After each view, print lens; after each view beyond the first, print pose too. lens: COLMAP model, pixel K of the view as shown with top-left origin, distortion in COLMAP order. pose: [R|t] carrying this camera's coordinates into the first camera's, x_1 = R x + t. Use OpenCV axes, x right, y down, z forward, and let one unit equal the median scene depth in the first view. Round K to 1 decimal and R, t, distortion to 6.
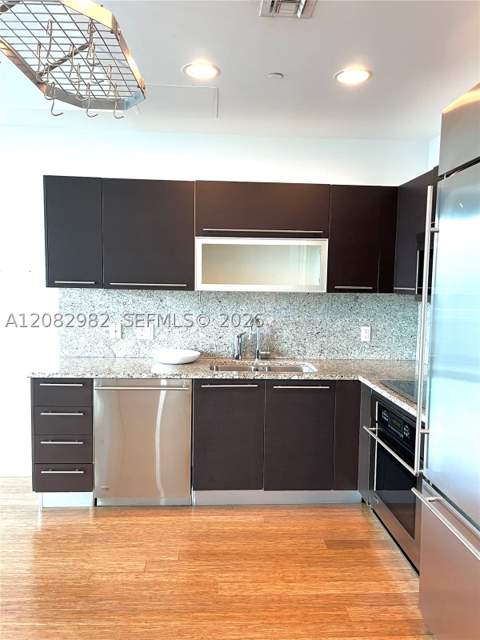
lens RADIAL K [[493.3, 0, 236.1], [0, 493.3, 317.4], [0, 0, 1]] dist [0.021570, -0.036561]
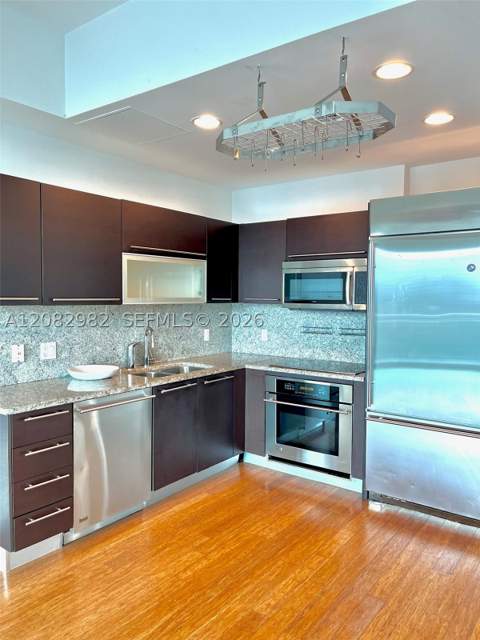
lens RADIAL K [[493.3, 0, 236.7], [0, 493.3, 317.5], [0, 0, 1]] dist [0.021570, -0.036561]
pose [[0.633869, -0.050136, 0.771814, -0.773072], [0.065994, 0.997764, 0.010615, -0.023077], [-0.770620, 0.044206, 0.635760, 0.166036]]
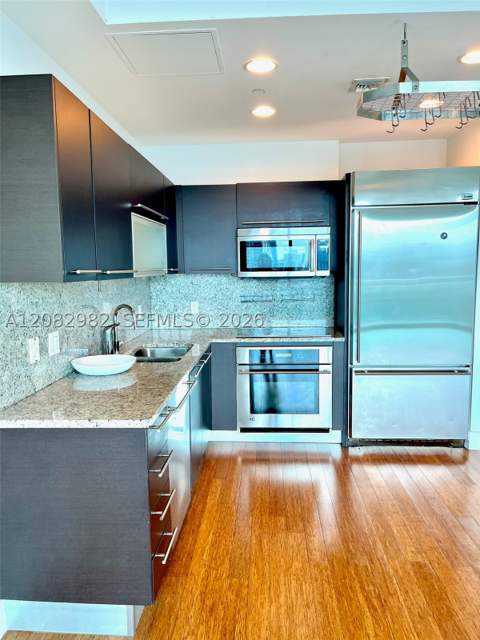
lens RADIAL K [[493.3, 0, 234.0], [0, 493.3, 321.4], [0, 0, 1]] dist [0.021570, -0.036561]
pose [[0.107949, -0.130041, 0.985615, -0.951741], [0.097011, 0.988055, 0.119738, -0.067150], [-0.989412, 0.082690, 0.119275, 0.778067]]
